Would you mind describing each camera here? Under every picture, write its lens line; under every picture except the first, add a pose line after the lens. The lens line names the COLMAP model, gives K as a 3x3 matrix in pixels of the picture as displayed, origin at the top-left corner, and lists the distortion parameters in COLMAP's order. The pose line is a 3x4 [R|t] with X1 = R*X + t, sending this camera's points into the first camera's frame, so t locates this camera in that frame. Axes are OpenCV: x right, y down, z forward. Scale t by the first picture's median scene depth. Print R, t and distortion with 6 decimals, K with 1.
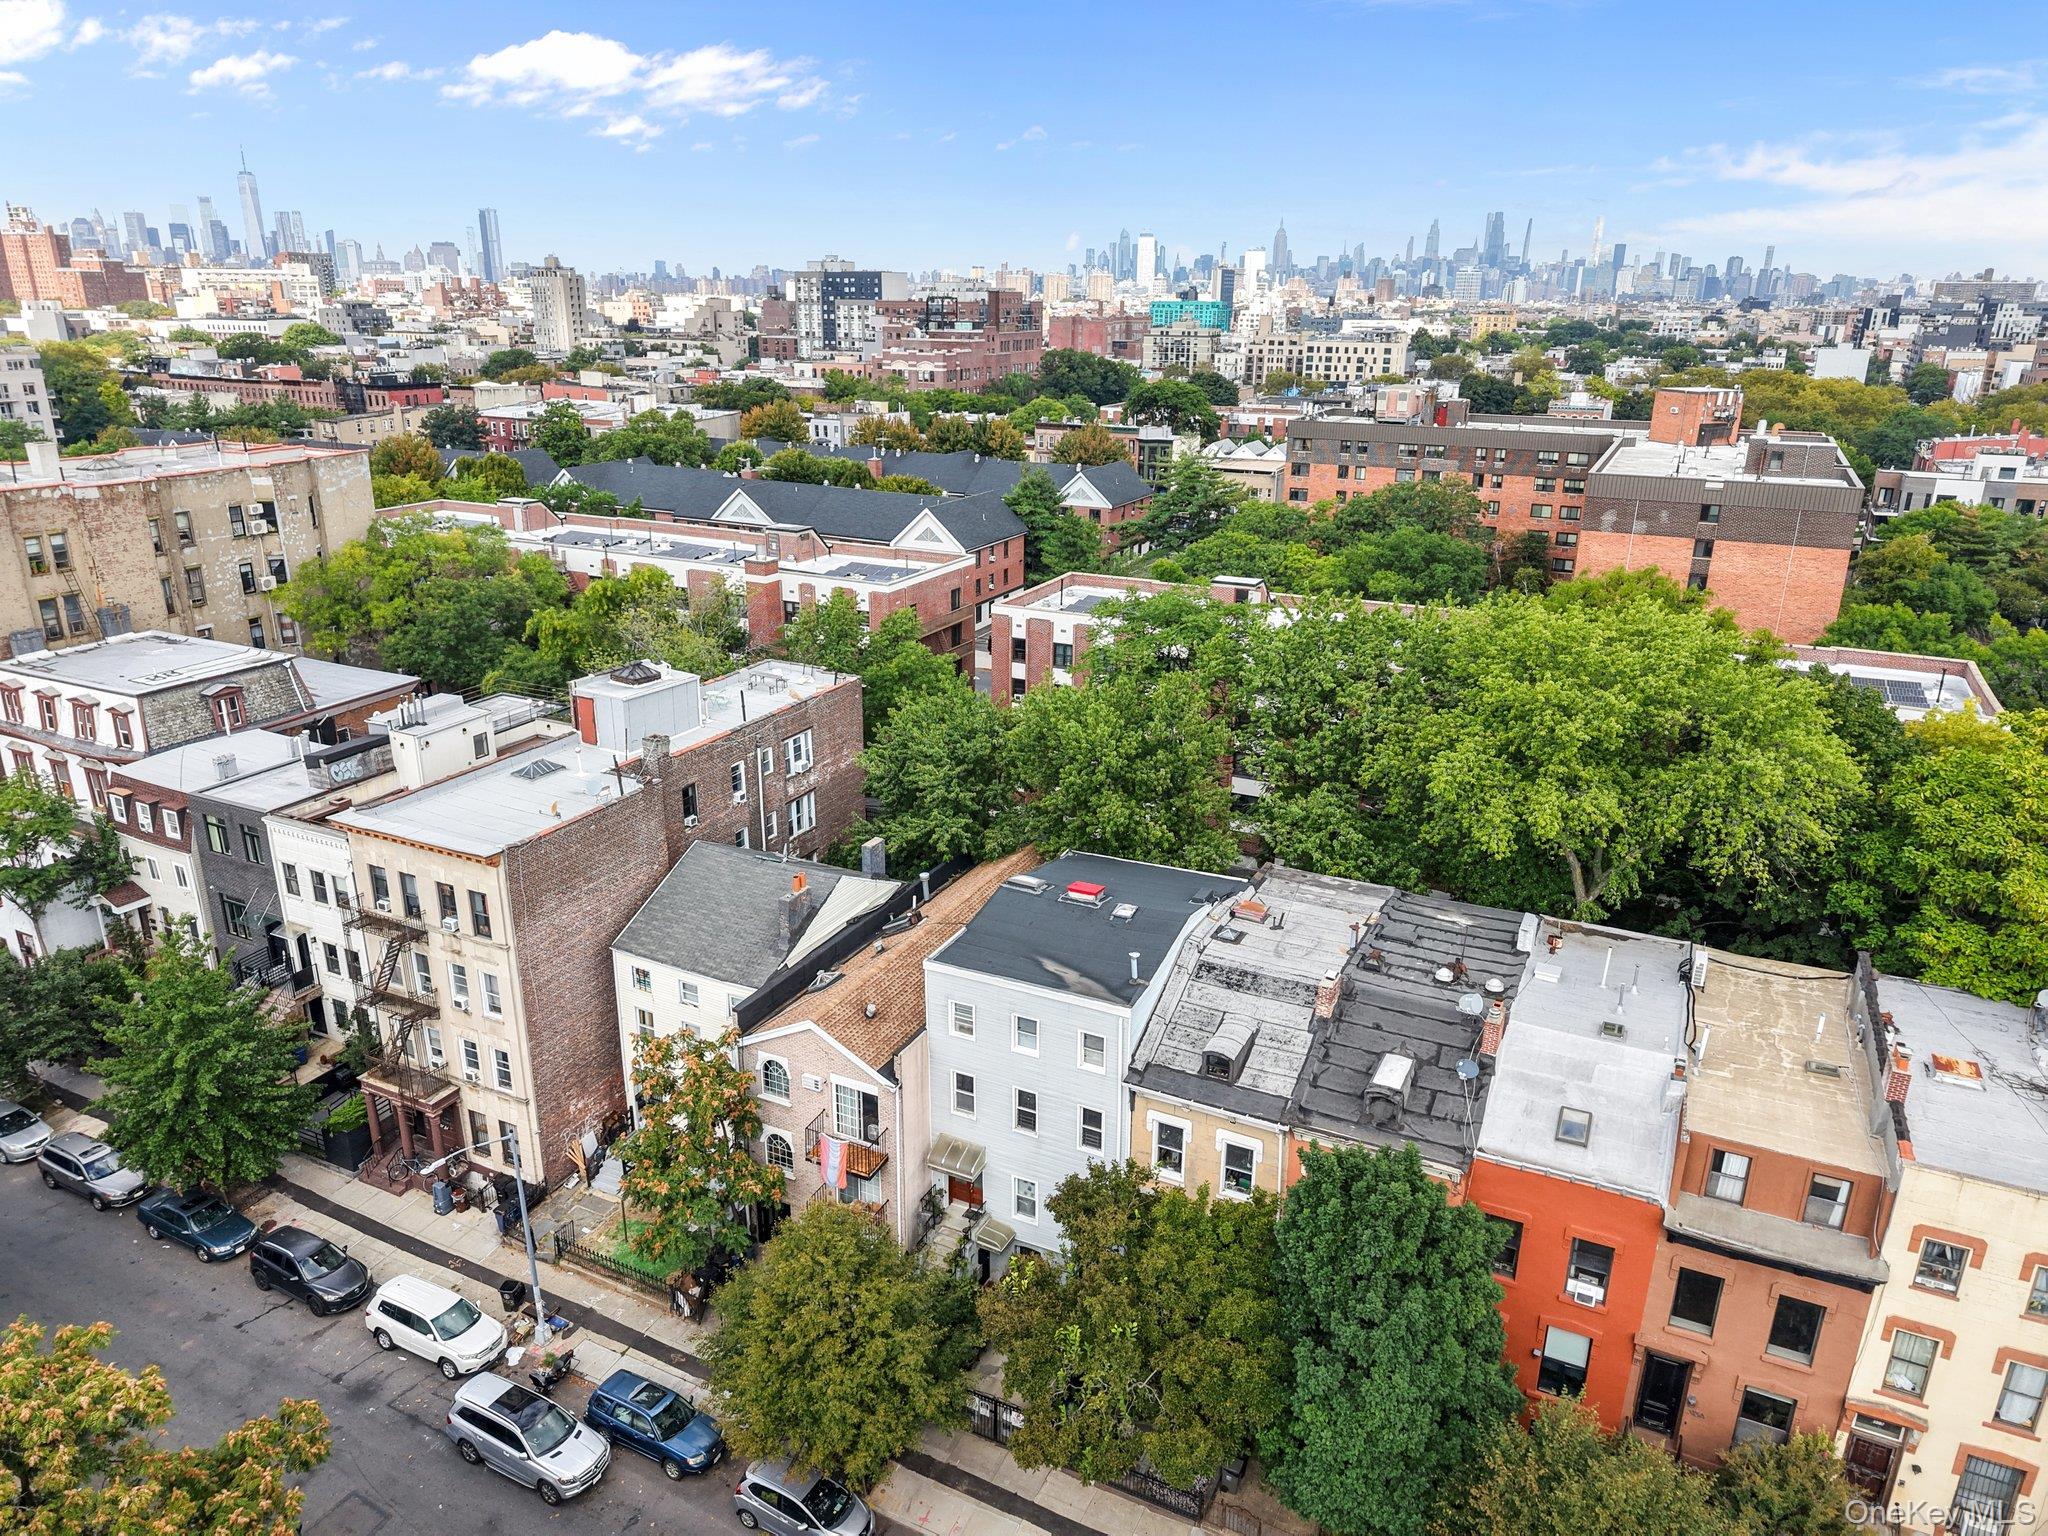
lens RADIAL K [[1379.9, 0, 1009.6], [0, 1379.9, 781.6], [0, 0, 1]] dist [0.019902, -0.024002]
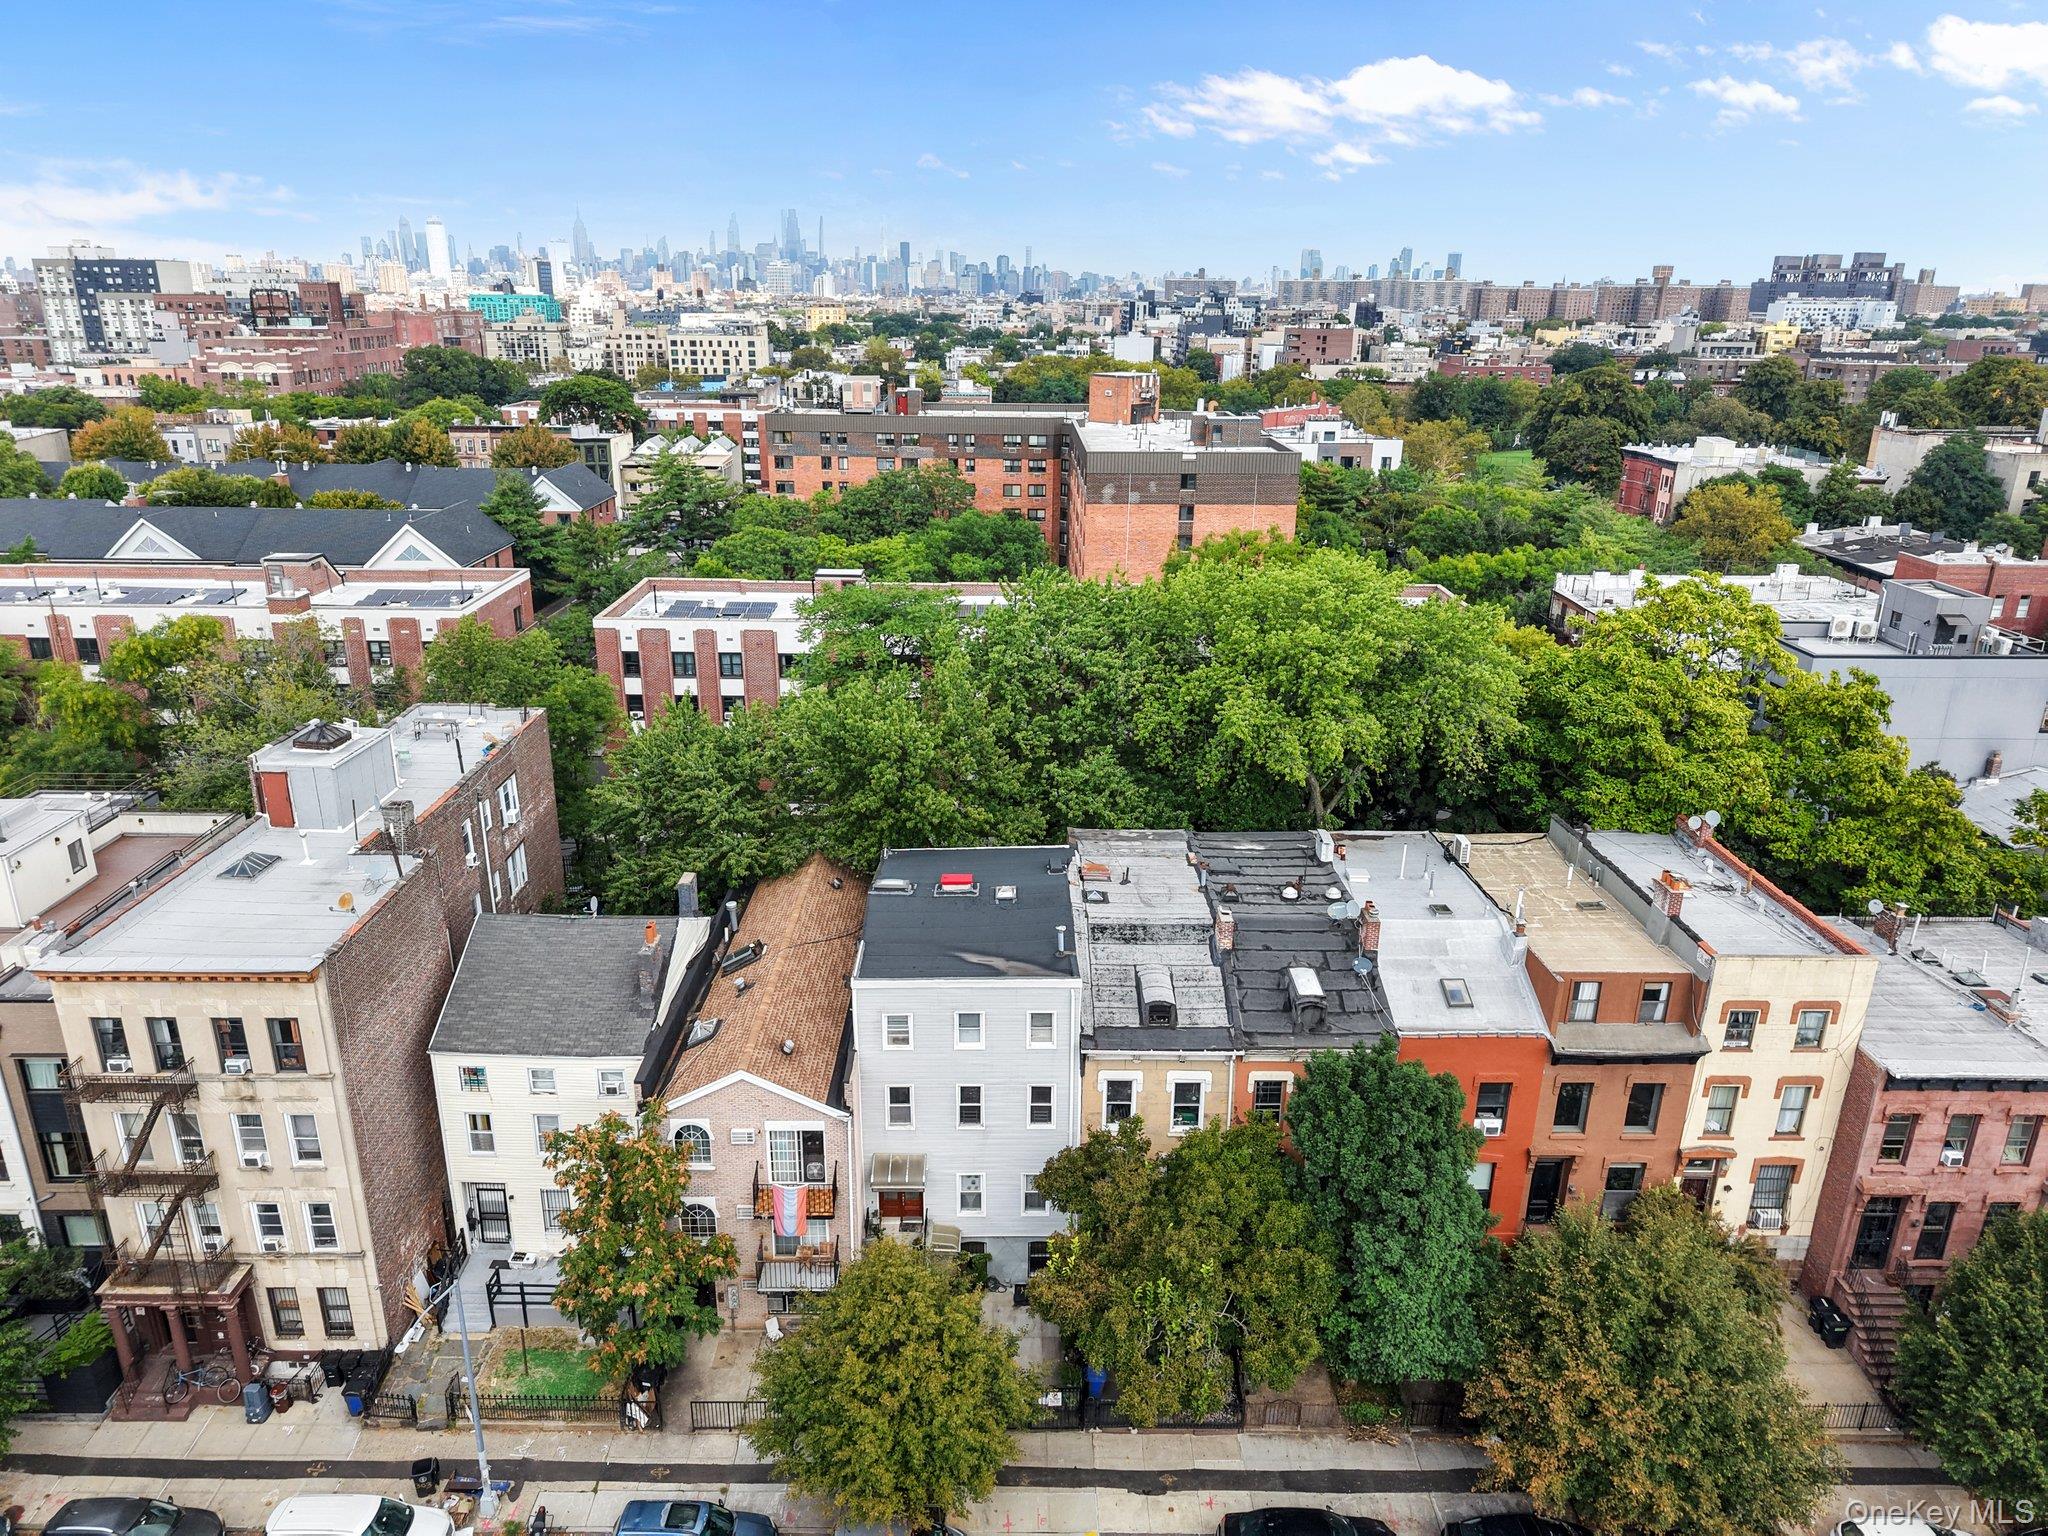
lens RADIAL K [[1379.9, 0, 1017.0], [0, 1379.9, 774.0], [0, 0, 1]] dist [0.019902, -0.024002]
pose [[0.890322, -0.148785, 0.430336, -0.300932], [0.149087, 0.988265, 0.033239, -0.023511], [-0.430232, 0.034564, 0.902056, 0.061670]]
